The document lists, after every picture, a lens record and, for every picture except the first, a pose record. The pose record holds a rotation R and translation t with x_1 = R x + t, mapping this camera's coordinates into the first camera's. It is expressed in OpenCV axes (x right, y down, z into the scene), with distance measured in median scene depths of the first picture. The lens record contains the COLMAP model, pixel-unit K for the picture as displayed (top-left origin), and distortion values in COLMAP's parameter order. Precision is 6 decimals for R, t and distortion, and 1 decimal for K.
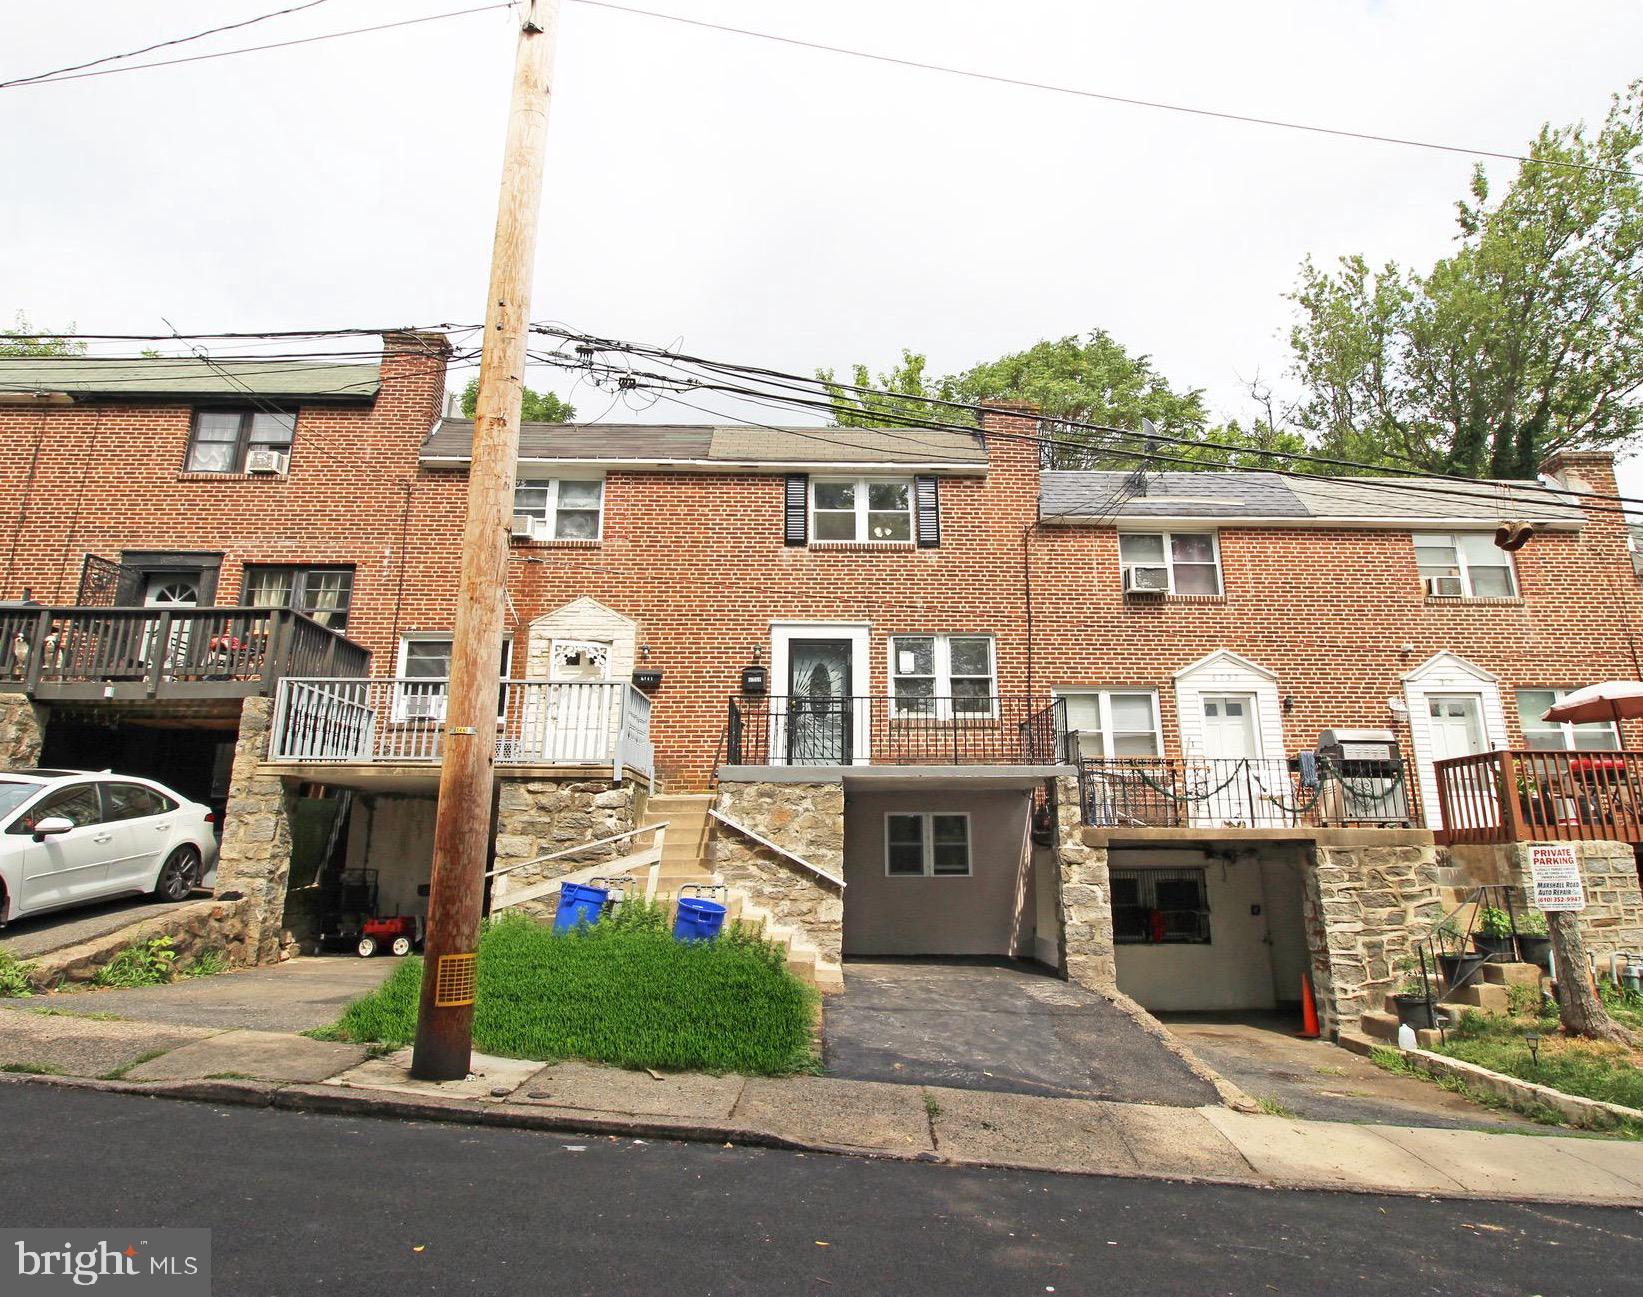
lens RADIAL K [[917.0, 0, 822.5], [0, 917.0, 648.6], [0, 0, 1]] dist [-0.003641, -0.000236]
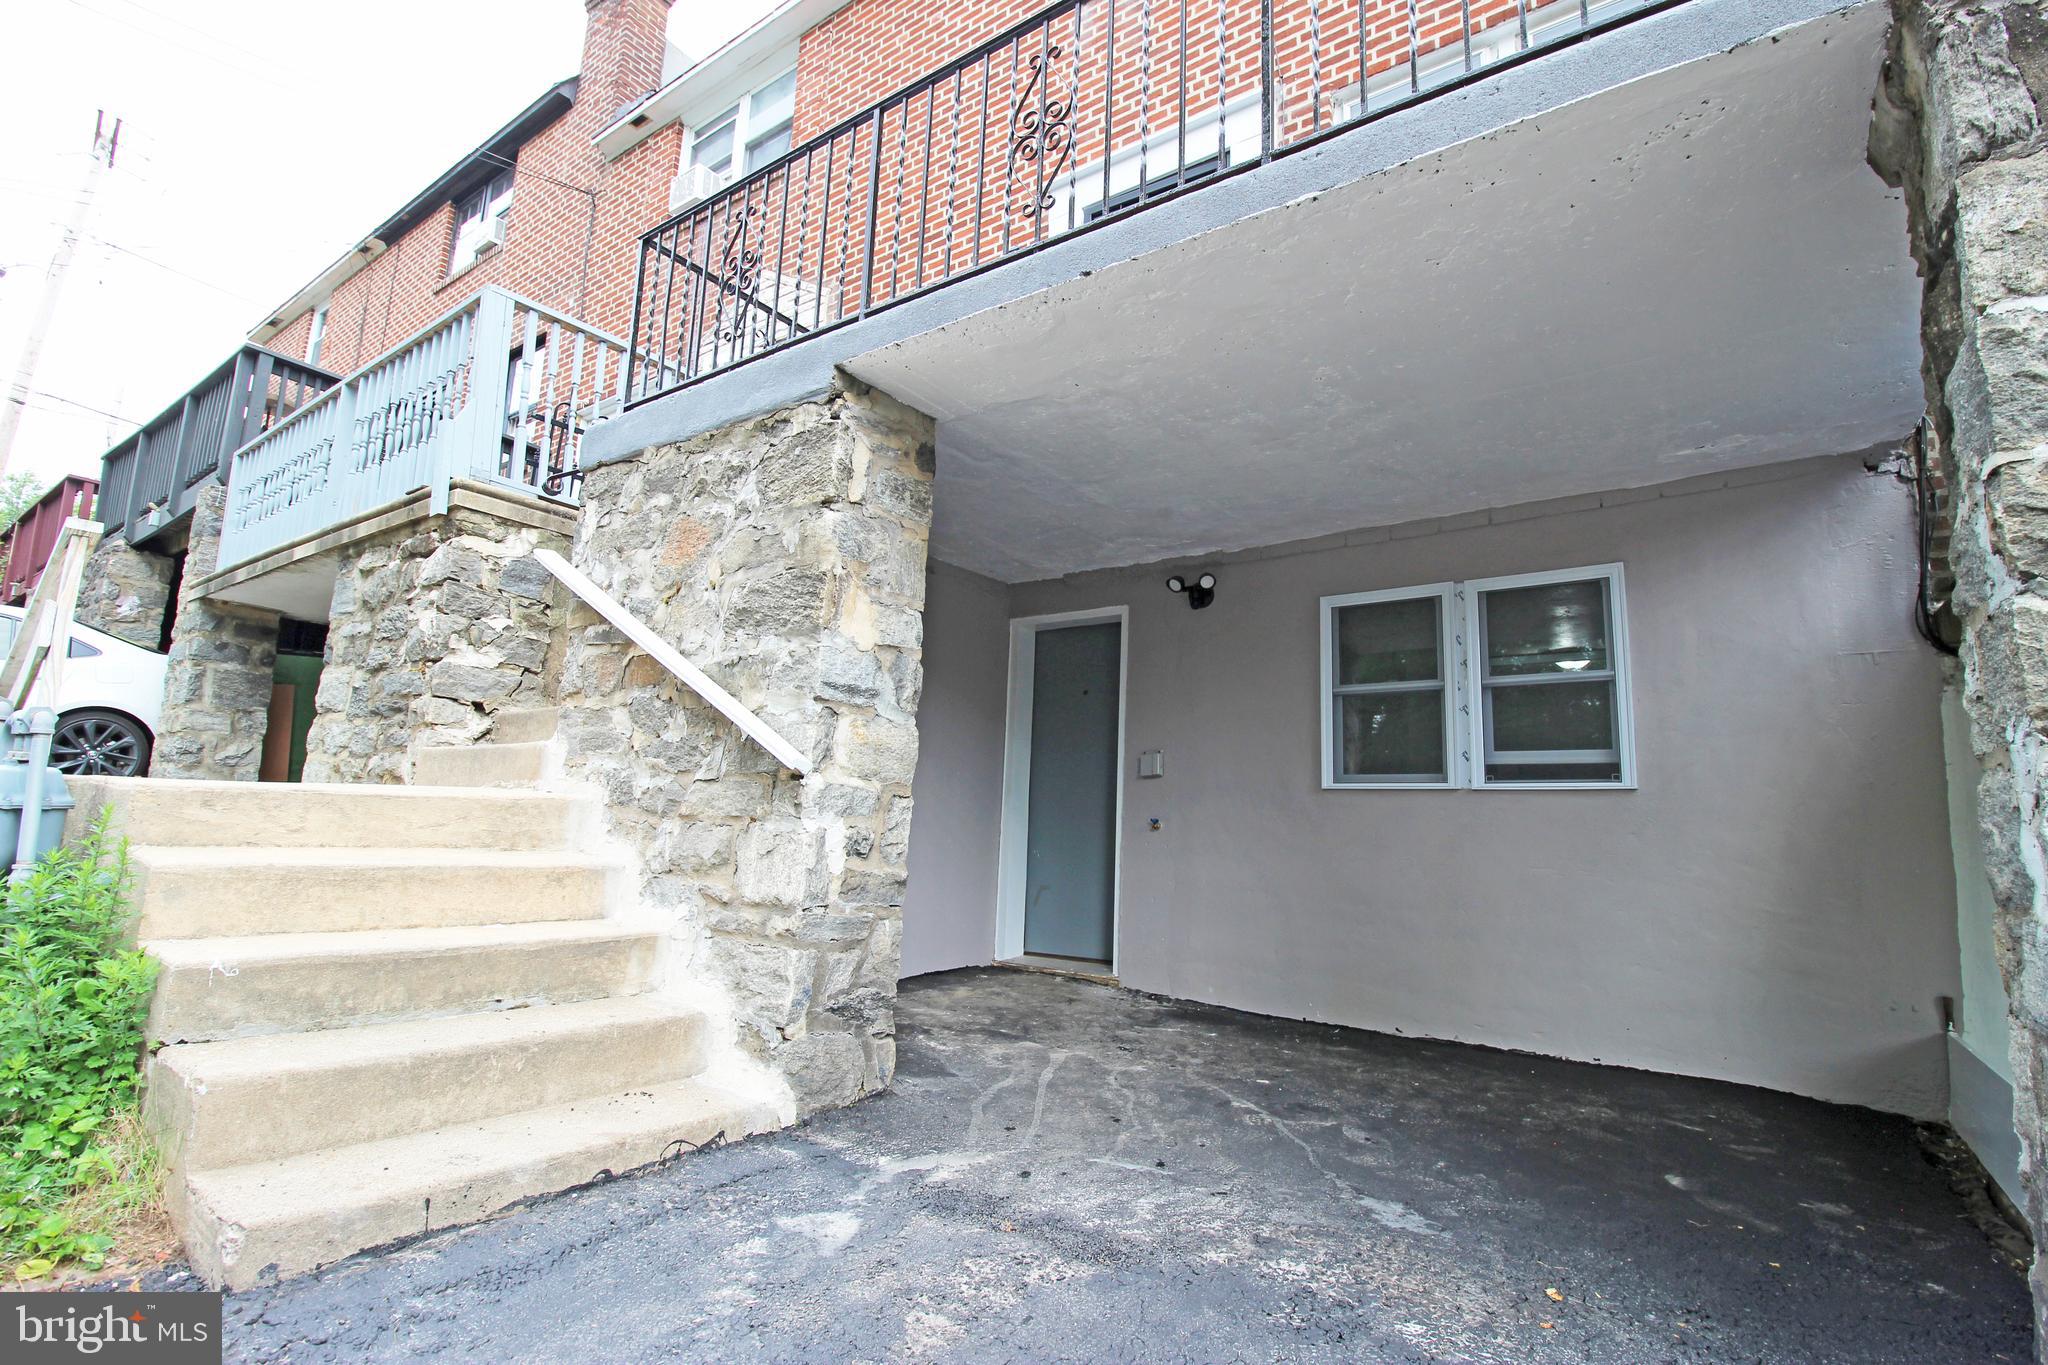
lens RADIAL K [[952.5, 0, 1021.7], [0, 952.5, 677.4], [0, 0, 1]] dist [-0.009647, -0.007442]
pose [[0.804552, -0.063345, -0.590494, 0.223116], [0.103241, 0.994074, 0.034028, 0.226317], [0.584839, -0.088341, 0.806325, 0.808014]]
